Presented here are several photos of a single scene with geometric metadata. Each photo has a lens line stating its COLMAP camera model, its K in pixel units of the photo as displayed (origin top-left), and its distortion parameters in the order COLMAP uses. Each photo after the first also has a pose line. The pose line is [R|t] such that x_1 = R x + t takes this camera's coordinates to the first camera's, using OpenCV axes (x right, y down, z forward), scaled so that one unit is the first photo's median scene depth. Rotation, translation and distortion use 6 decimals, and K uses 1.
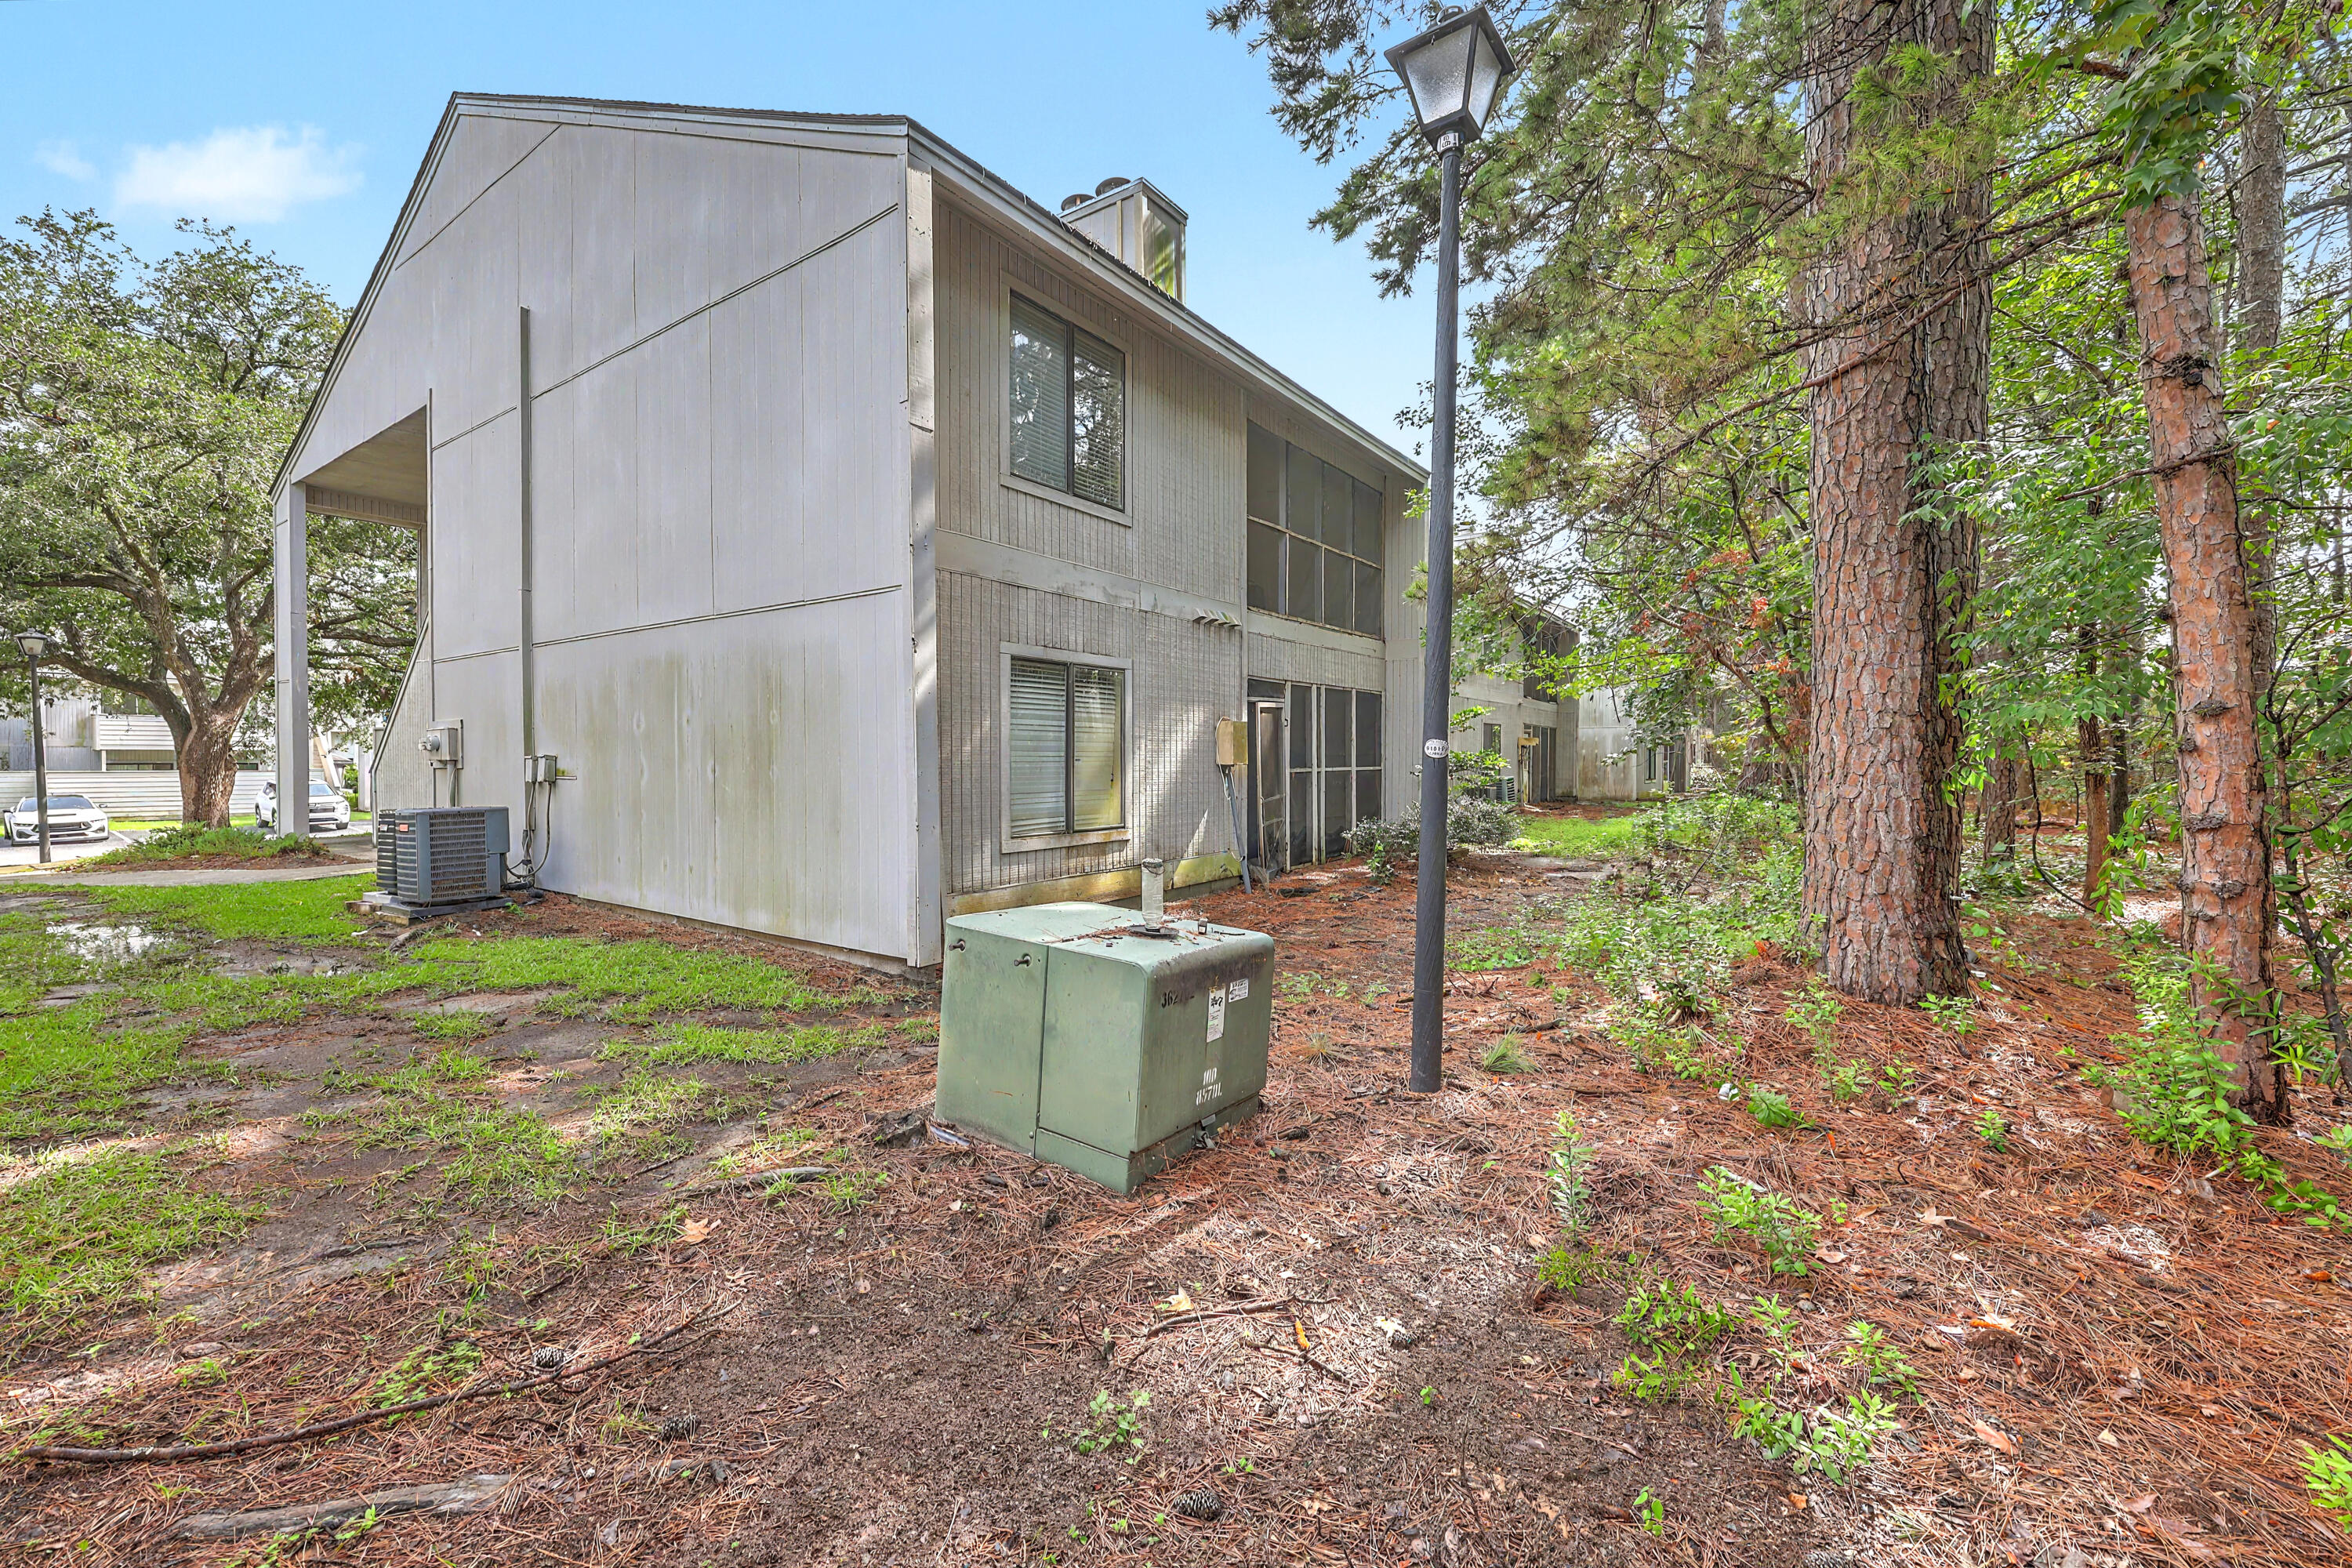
lens RADIAL K [[943.8, 0, 1177.5], [0, 943.8, 764.3], [0, 0, 1]] dist [0.000679, 0.000169]
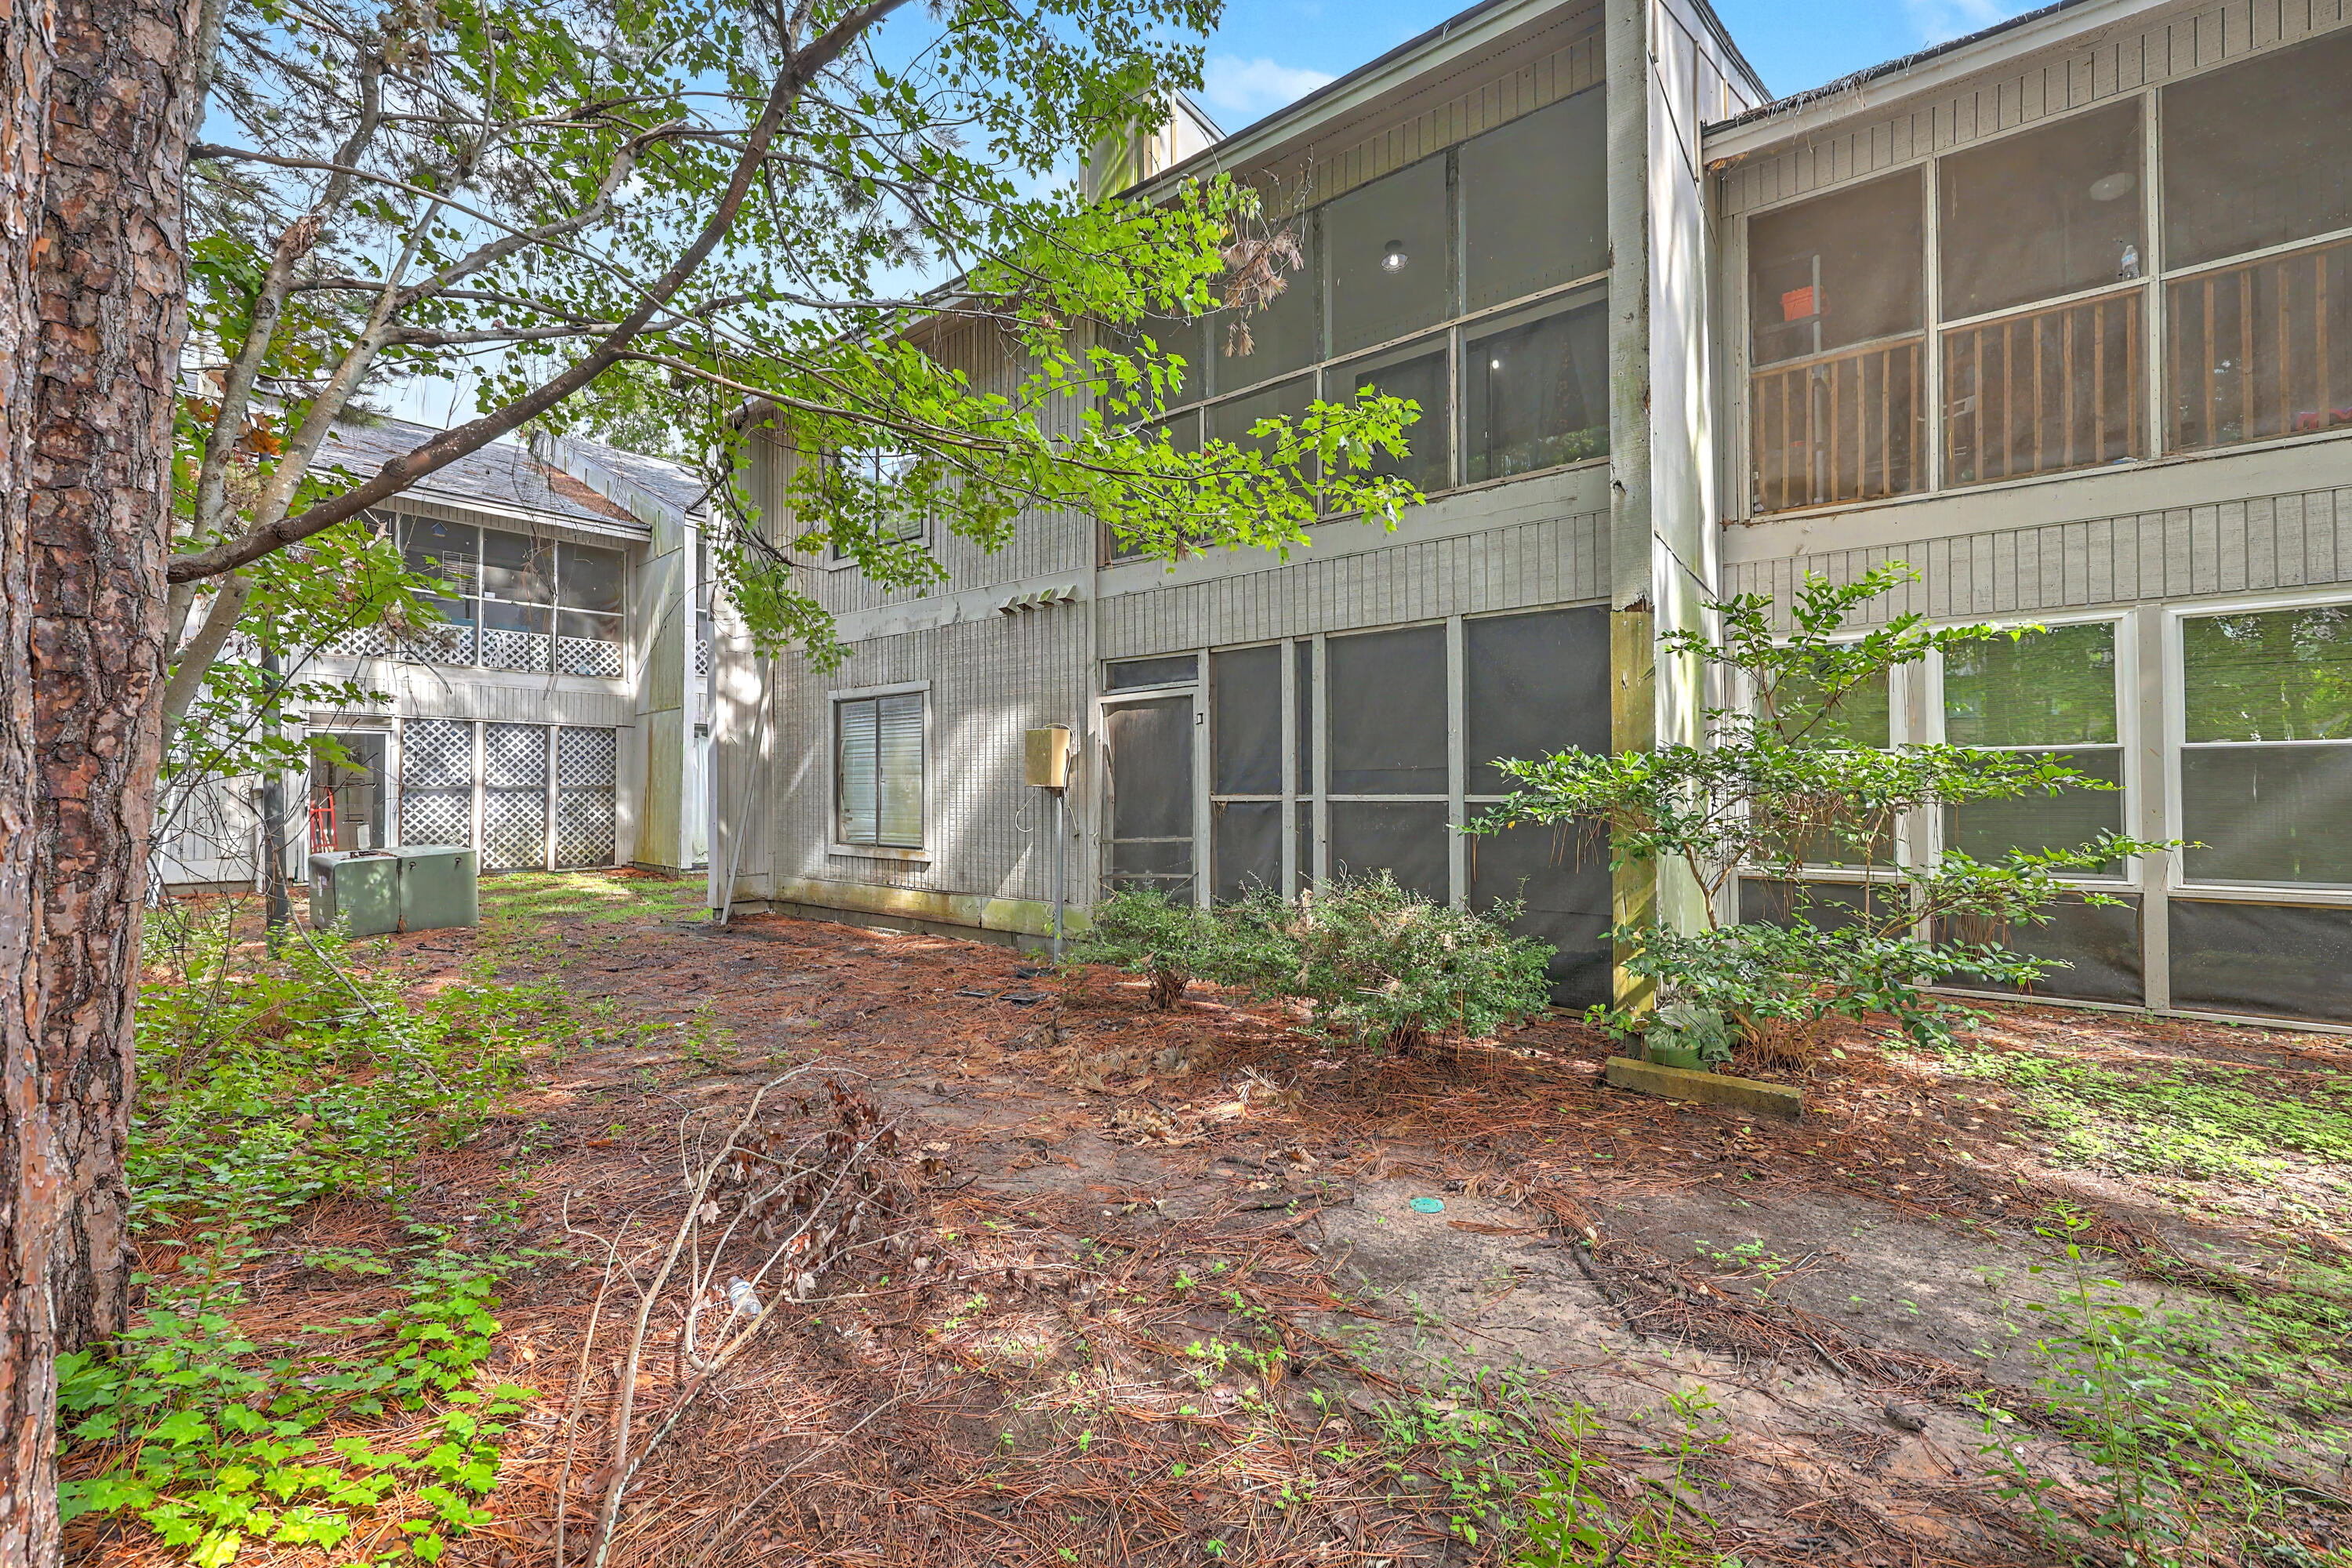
lens RADIAL K [[943.8, 0, 1177.5], [0, 943.8, 764.3], [0, 0, 1]] dist [0.000679, 0.000169]
pose [[-0.049514, -0.020485, -0.998563, 0.818370], [-0.003115, 0.999788, -0.020355, -0.002530], [0.998769, 0.002103, -0.049568, 1.166916]]
